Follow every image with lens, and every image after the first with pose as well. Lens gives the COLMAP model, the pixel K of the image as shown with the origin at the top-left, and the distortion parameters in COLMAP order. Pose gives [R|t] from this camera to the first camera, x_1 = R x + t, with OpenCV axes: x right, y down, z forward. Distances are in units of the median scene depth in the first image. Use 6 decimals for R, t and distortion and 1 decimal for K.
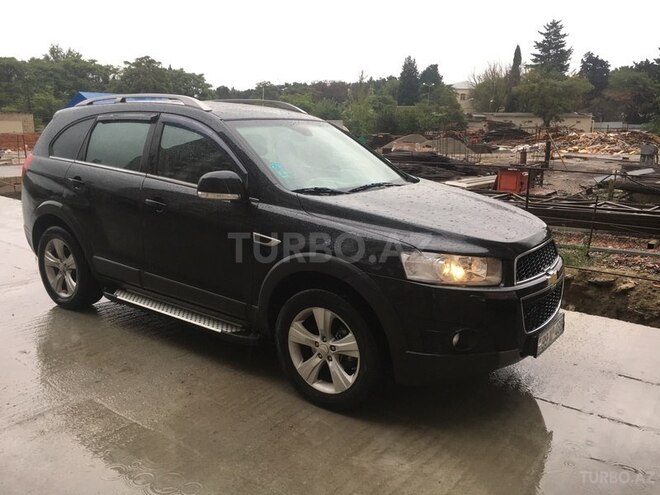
lens RADIAL K [[556.9, 0, 330.6], [0, 556.9, 247.8], [0, 0, 1]] dist [0.052734, -0.010741]
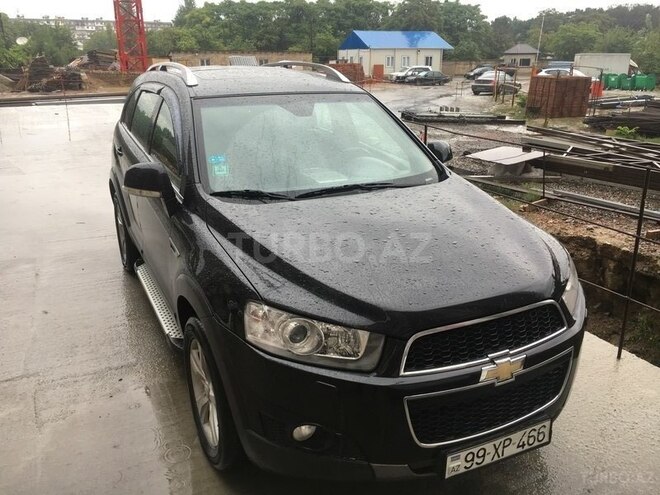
lens RADIAL K [[556.9, 0, 330.6], [0, 556.9, 247.8], [0, 0, 1]] dist [0.052734, -0.010741]
pose [[0.898896, 0.136277, -0.416430, 0.368441], [-0.091515, 0.987835, 0.125727, -0.117661], [0.428498, -0.074906, 0.900433, 0.263716]]
